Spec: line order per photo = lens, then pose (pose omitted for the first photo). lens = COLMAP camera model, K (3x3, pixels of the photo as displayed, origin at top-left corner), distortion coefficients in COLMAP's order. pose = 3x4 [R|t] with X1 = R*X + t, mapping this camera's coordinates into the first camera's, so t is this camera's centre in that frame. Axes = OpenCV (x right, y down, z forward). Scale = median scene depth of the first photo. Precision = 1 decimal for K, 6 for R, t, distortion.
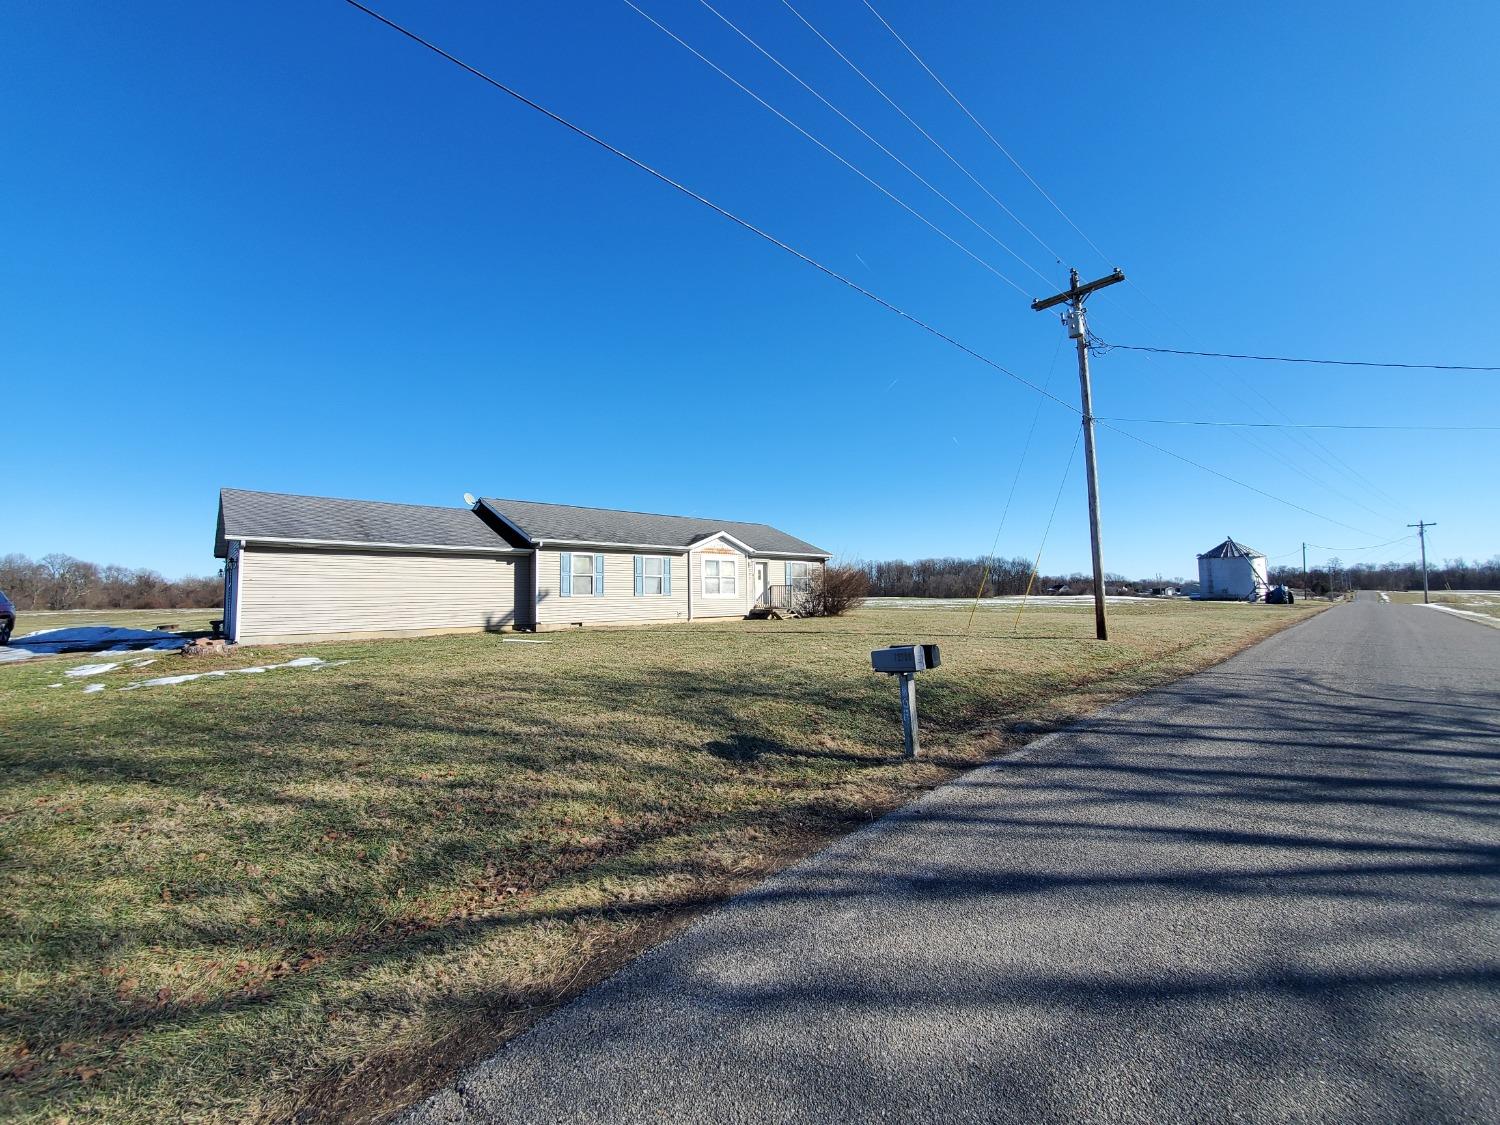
lens RADIAL K [[637.7, 0, 750.0], [0, 637.7, 562.5], [0, 0, 1]] dist [-0.003276, -0.000221]
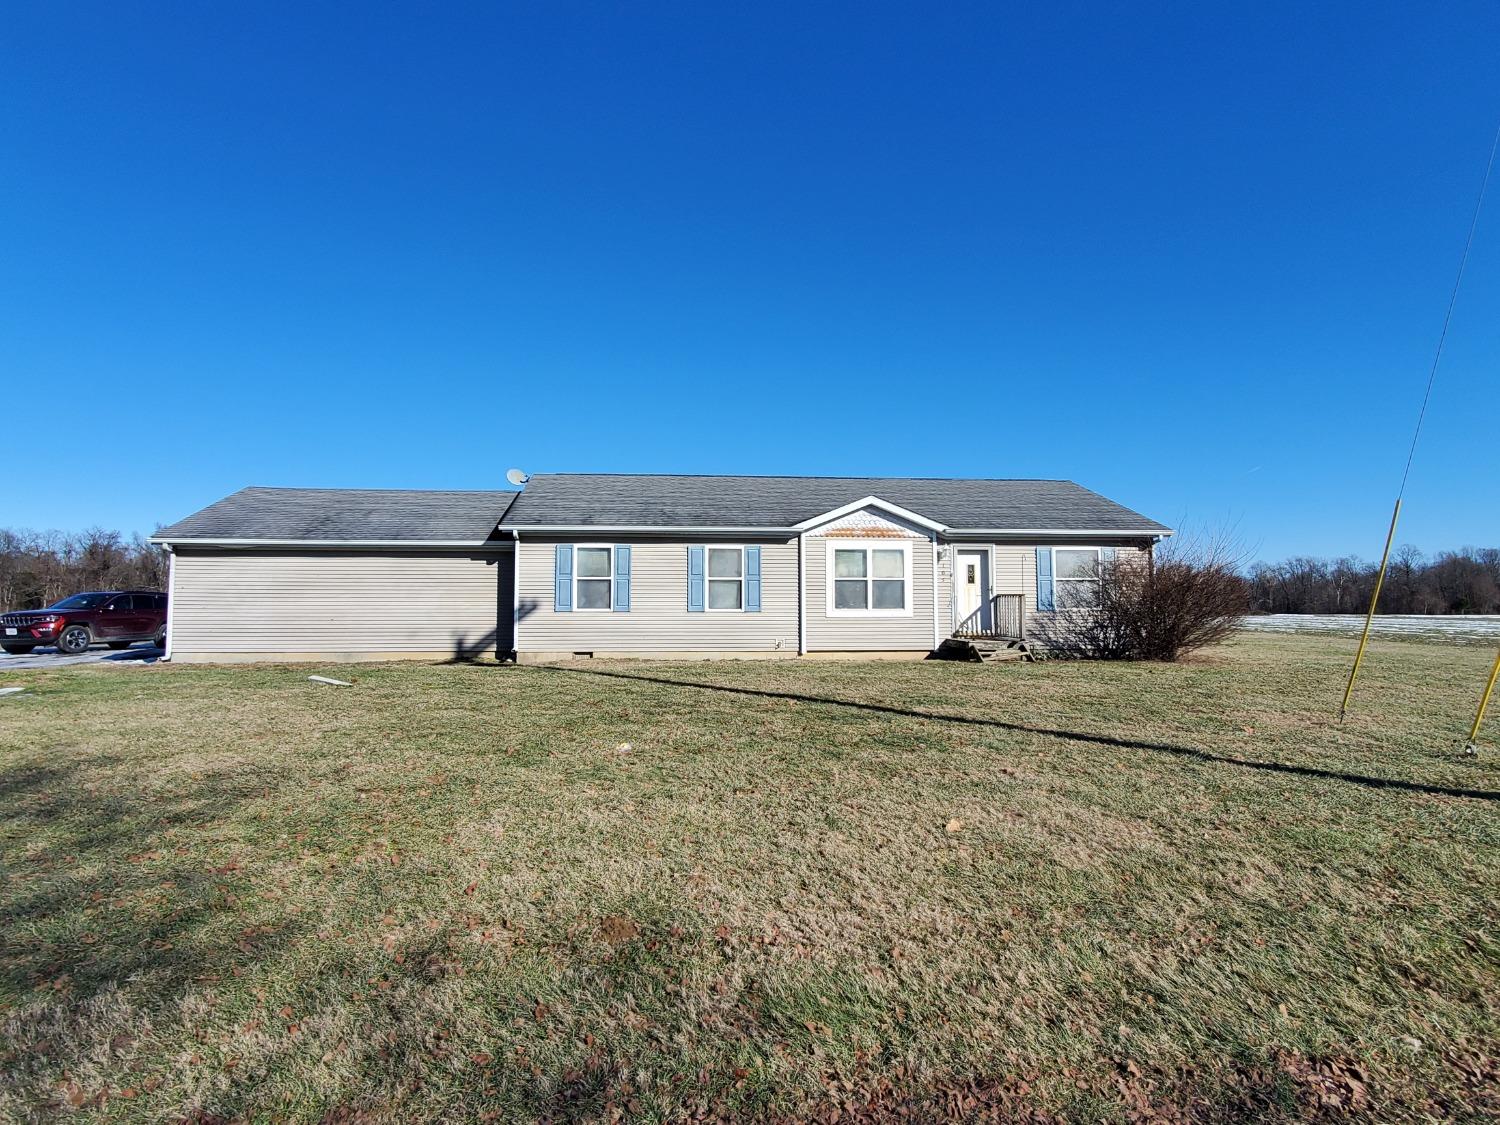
lens RADIAL K [[637.7, 0, 750.0], [0, 637.7, 562.5], [0, 0, 1]] dist [-0.003276, -0.000221]
pose [[0.771812, -0.019086, -0.635564, 0.269285], [0.022127, 0.999750, -0.003152, 0.009285], [0.635466, -0.011630, 0.772042, 0.606607]]
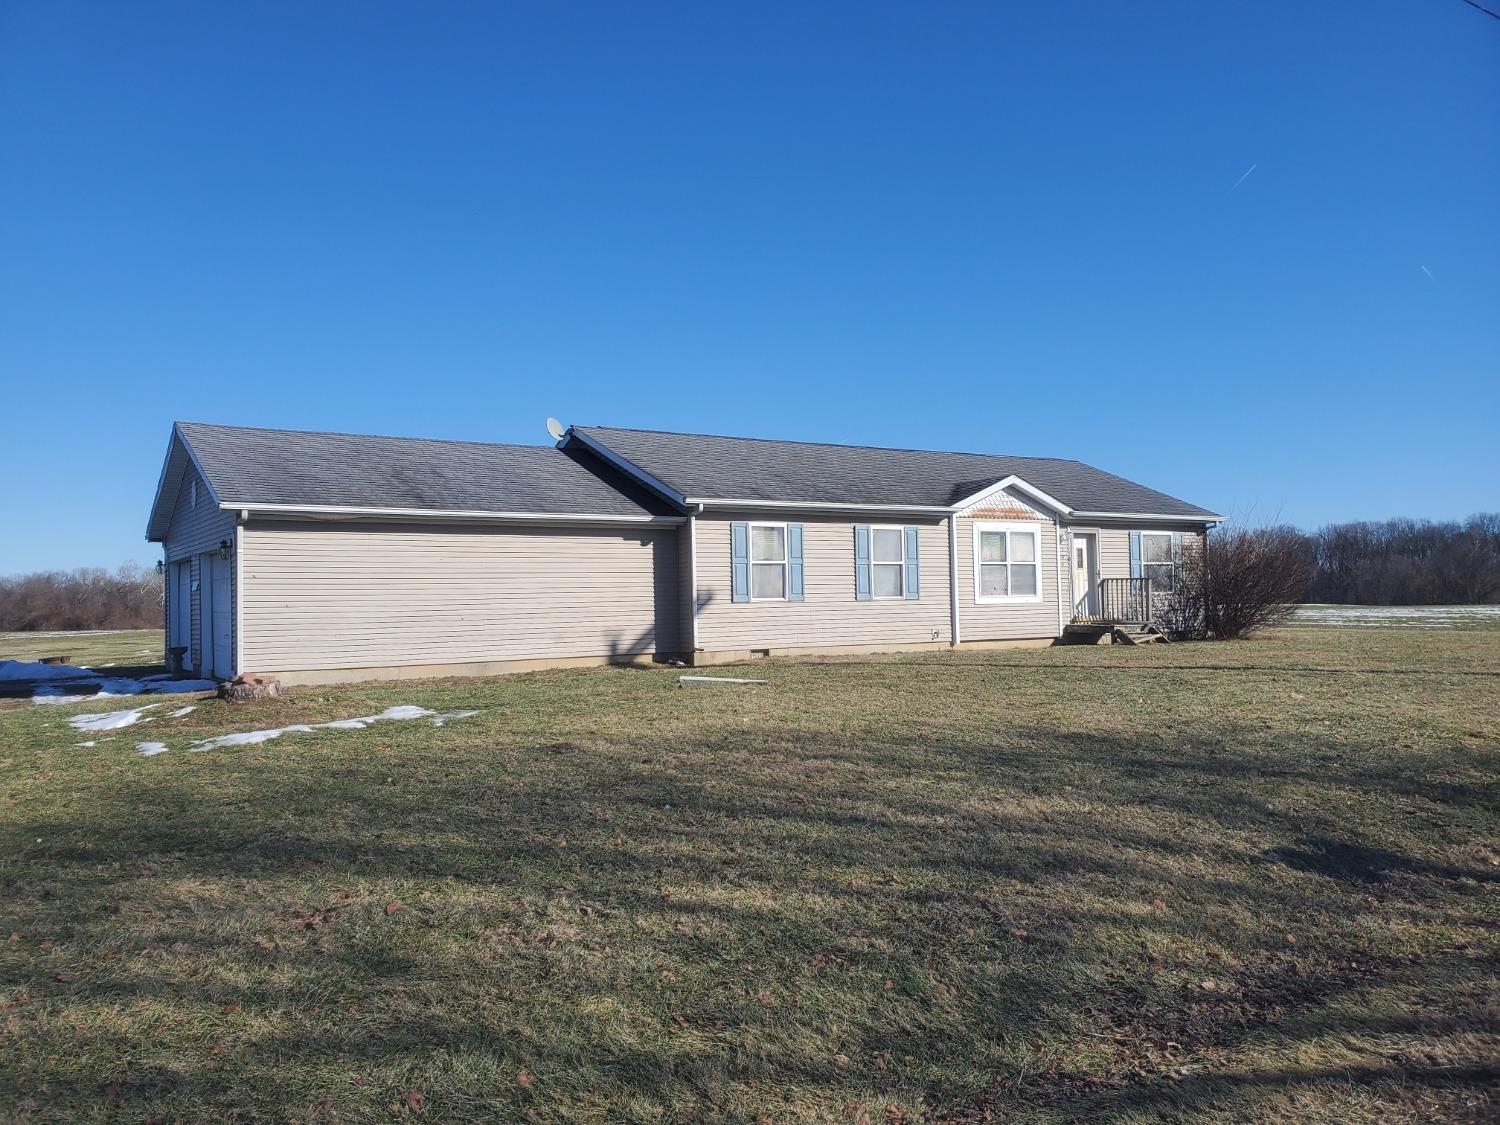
lens RADIAL K [[1246.3, 0, 750.0], [0, 1246.3, 562.5], [0, 0, 1]] dist [0.034093, -0.005718]
pose [[0.984947, -0.012066, -0.172434, -0.094698], [0.015579, 0.999697, 0.019036, -0.000888], [0.172153, -0.021436, 0.984837, -0.052420]]
